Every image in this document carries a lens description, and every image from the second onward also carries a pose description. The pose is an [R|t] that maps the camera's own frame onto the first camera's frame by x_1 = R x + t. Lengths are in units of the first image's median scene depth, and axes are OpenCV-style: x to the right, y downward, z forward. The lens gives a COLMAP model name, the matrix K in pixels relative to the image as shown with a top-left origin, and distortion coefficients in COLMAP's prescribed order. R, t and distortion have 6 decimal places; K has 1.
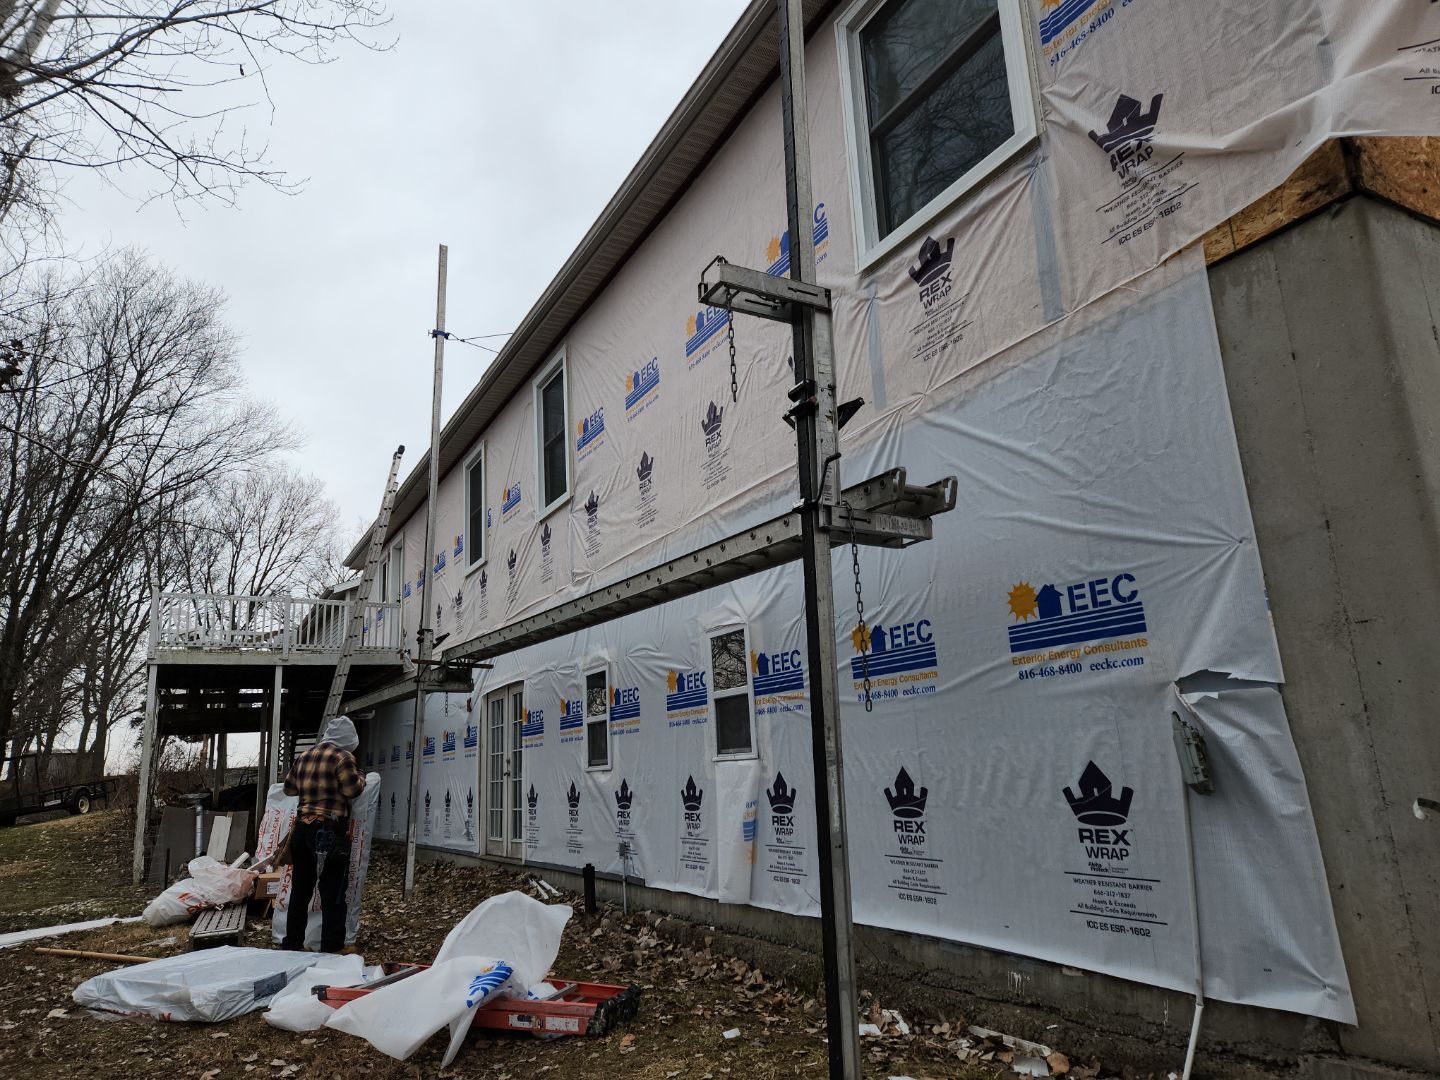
lens RADIAL K [[955.3, 0, 721.1], [0, 955.3, 547.7], [0, 0, 1]] dist [0.096940, -0.079334]
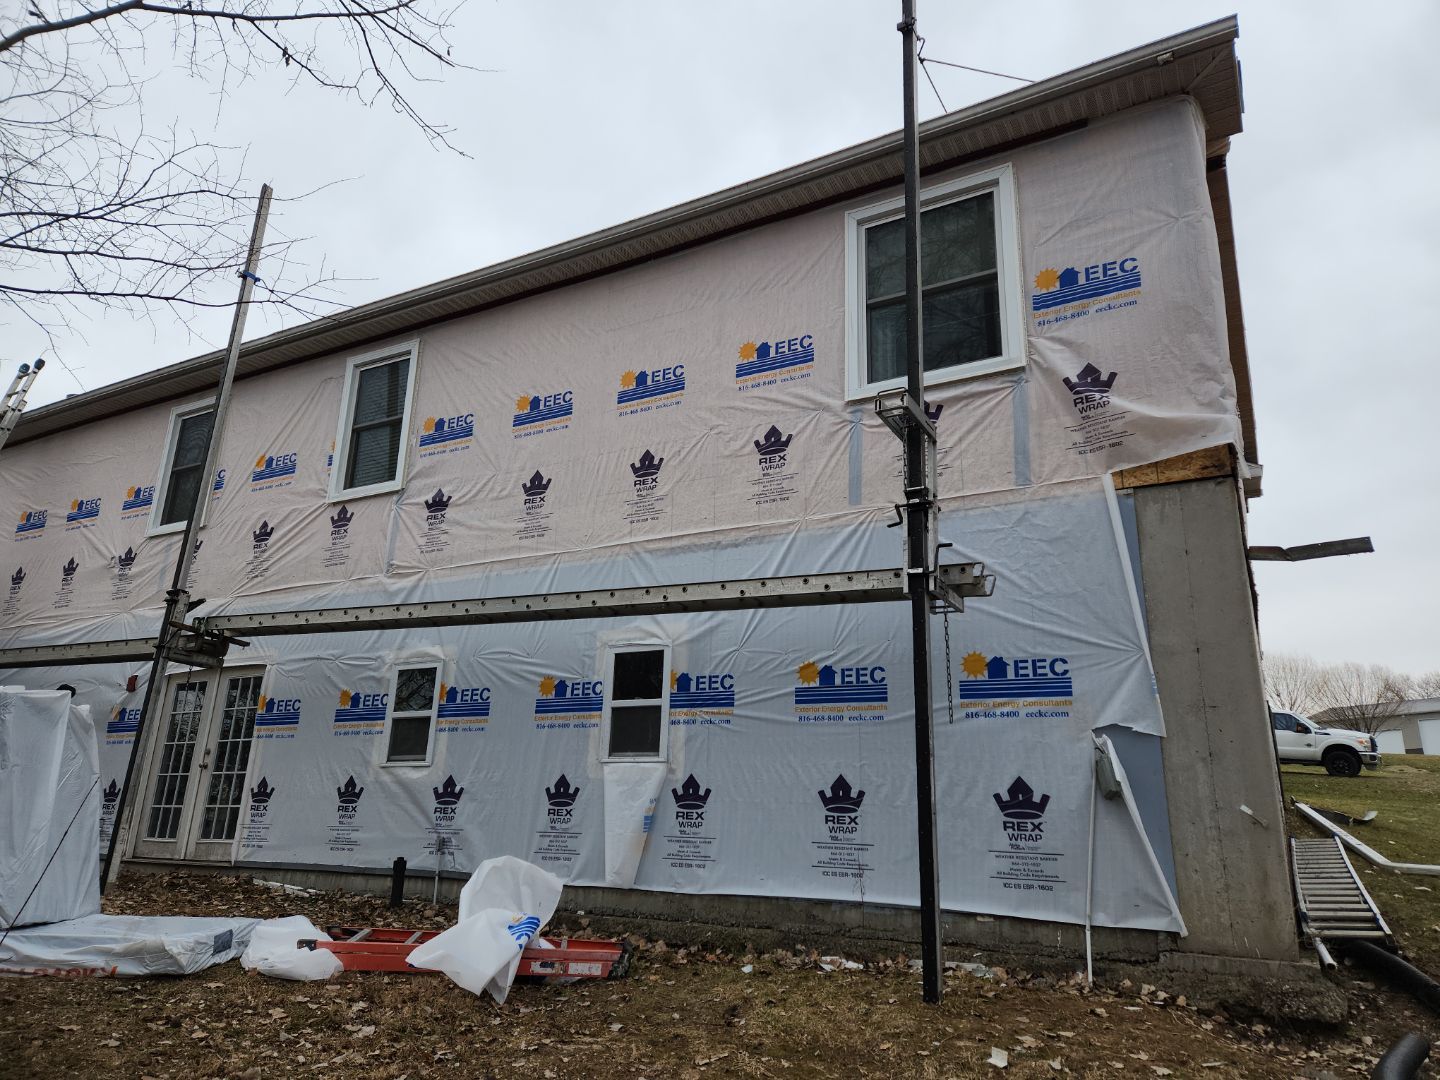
lens RADIAL K [[955.3, 0, 721.1], [0, 955.3, 547.7], [0, 0, 1]] dist [0.096940, -0.079334]
pose [[0.829445, 0.230822, 0.508667, -0.704610], [-0.194381, 0.972986, -0.124557, 0.124438], [-0.523676, 0.004438, 0.851906, -0.036340]]
